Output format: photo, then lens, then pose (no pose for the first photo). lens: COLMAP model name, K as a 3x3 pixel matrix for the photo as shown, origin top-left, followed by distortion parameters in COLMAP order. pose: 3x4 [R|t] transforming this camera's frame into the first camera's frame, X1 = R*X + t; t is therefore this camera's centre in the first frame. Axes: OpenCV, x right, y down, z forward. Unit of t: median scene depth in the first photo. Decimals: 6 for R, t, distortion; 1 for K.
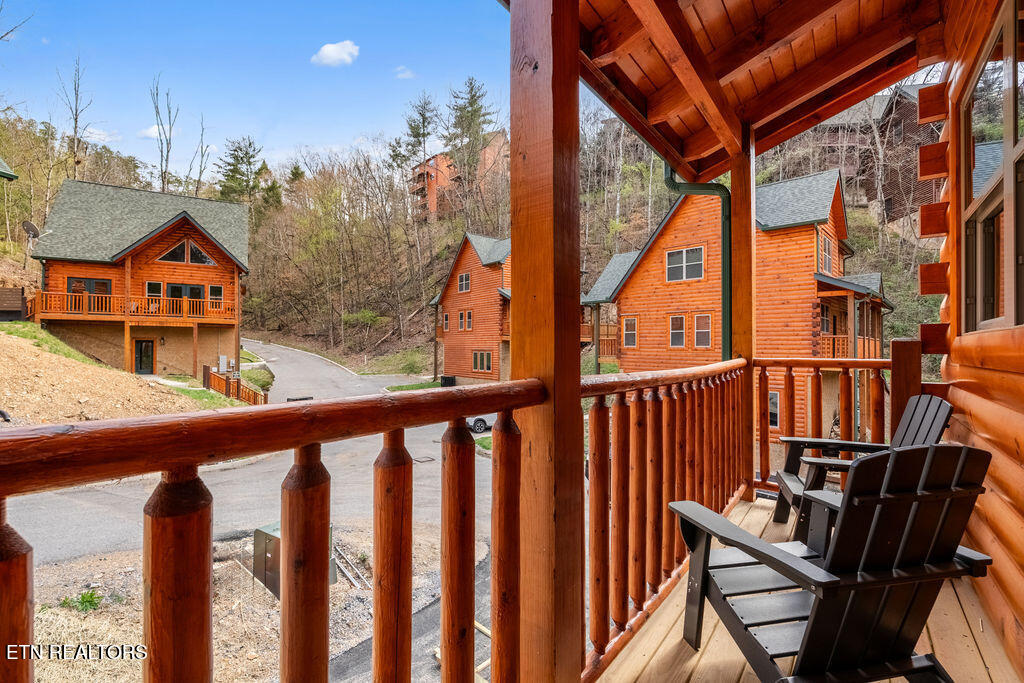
lens RADIAL K [[449.0, 0, 513.1], [0, 449.0, 344.5], [0, 0, 1]] dist [-0.003956, -0.000193]
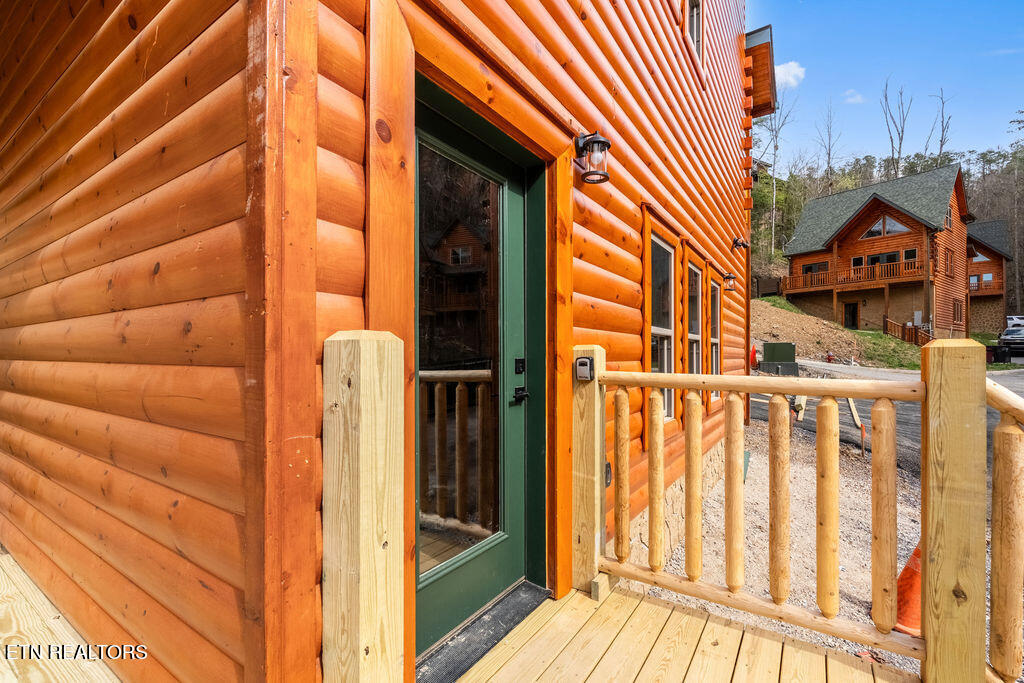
lens RADIAL K [[450.7, 0, 508.0], [0, 450.7, 346.3], [0, 0, 1]] dist [0.000148, -0.000209]
pose [[0.071347, -0.019577, -0.997259, 0.391537], [0.003766, 0.999806, -0.019358, 0.132953], [0.997444, -0.002375, 0.071407, -0.079554]]
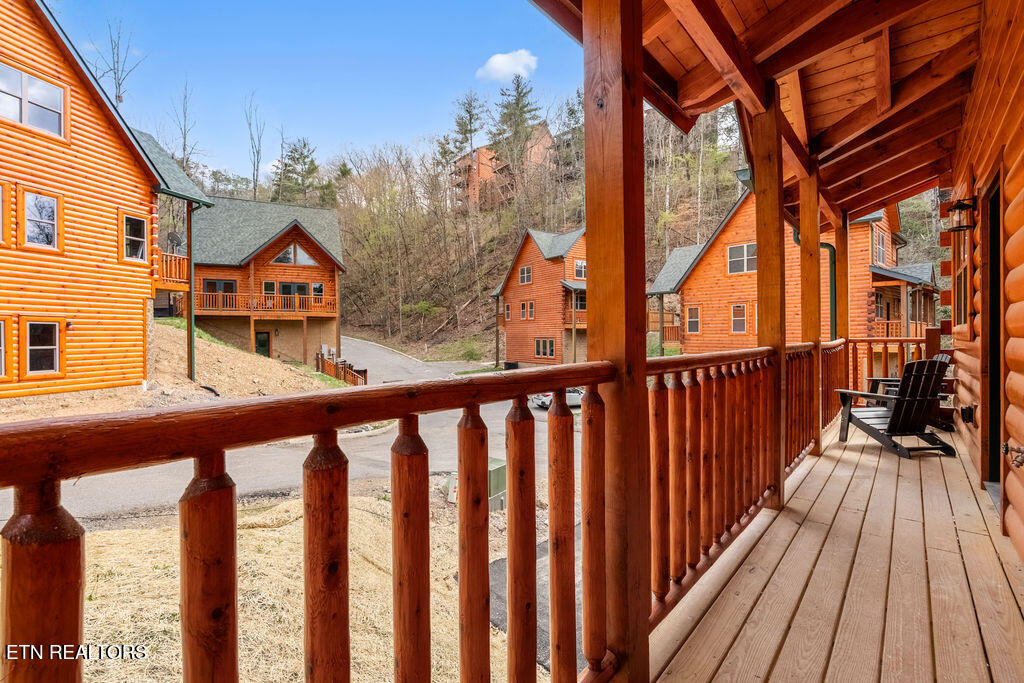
lens RADIAL K [[450.6, 0, 515.9], [0, 450.6, 338.4], [0, 0, 1]] dist [-0.003082, 0.000198]
pose [[0.997793, -0.010260, -0.065608, -0.089845], [0.011186, 0.999843, 0.013756, -0.001307], [0.065457, -0.014460, 0.997751, -0.118922]]
